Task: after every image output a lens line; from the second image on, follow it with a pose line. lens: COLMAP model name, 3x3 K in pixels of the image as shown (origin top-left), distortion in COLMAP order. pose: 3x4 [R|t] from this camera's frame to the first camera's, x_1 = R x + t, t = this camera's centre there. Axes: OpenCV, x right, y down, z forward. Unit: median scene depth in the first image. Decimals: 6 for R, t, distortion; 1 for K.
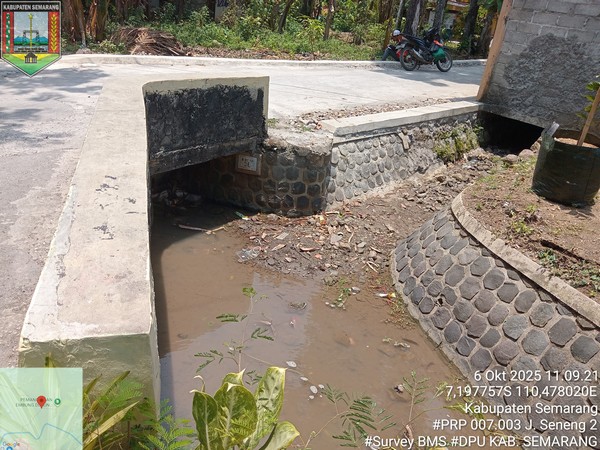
lens RADIAL K [[453.1, 0, 302.0], [0, 453.1, 225.8], [0, 0, 1]] dist [0.015234, -0.058372]
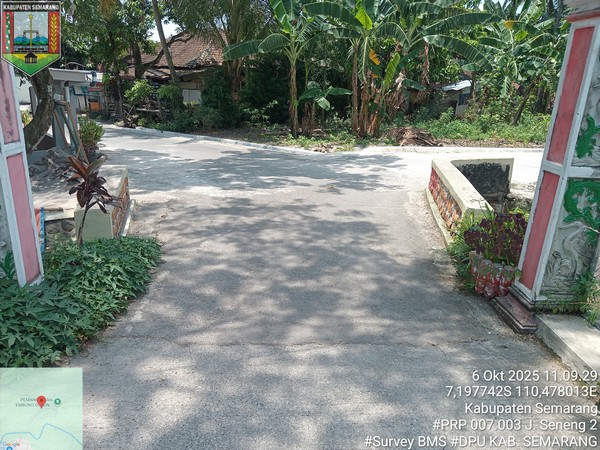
lens RADIAL K [[453.1, 0, 298.4], [0, 453.1, 224.9], [0, 0, 1]] dist [0.015234, -0.058372]
pose [[0.889478, 0.061501, -0.452821, -0.002187], [-0.142859, 0.978660, -0.147700, 0.118110], [0.434075, 0.196065, 0.879282, -0.334075]]
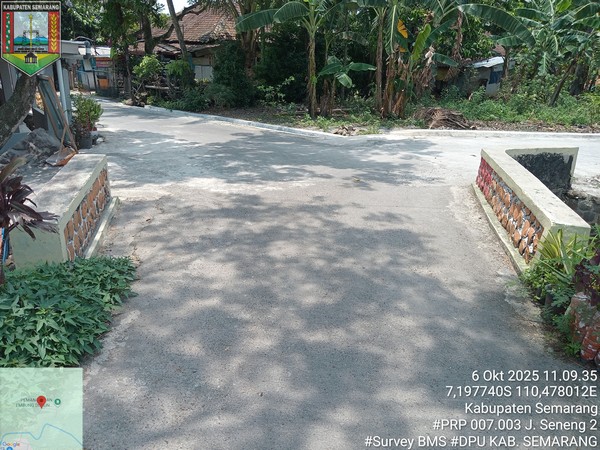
lens RADIAL K [[453.1, 0, 299.3], [0, 453.1, 229.3], [0, 0, 1]] dist [0.015234, -0.058372]
pose [[0.873400, 0.097844, -0.477072, -0.055711], [-0.159854, 0.982932, -0.091059, 0.079080], [0.460020, 0.155793, 0.874134, -0.246614]]
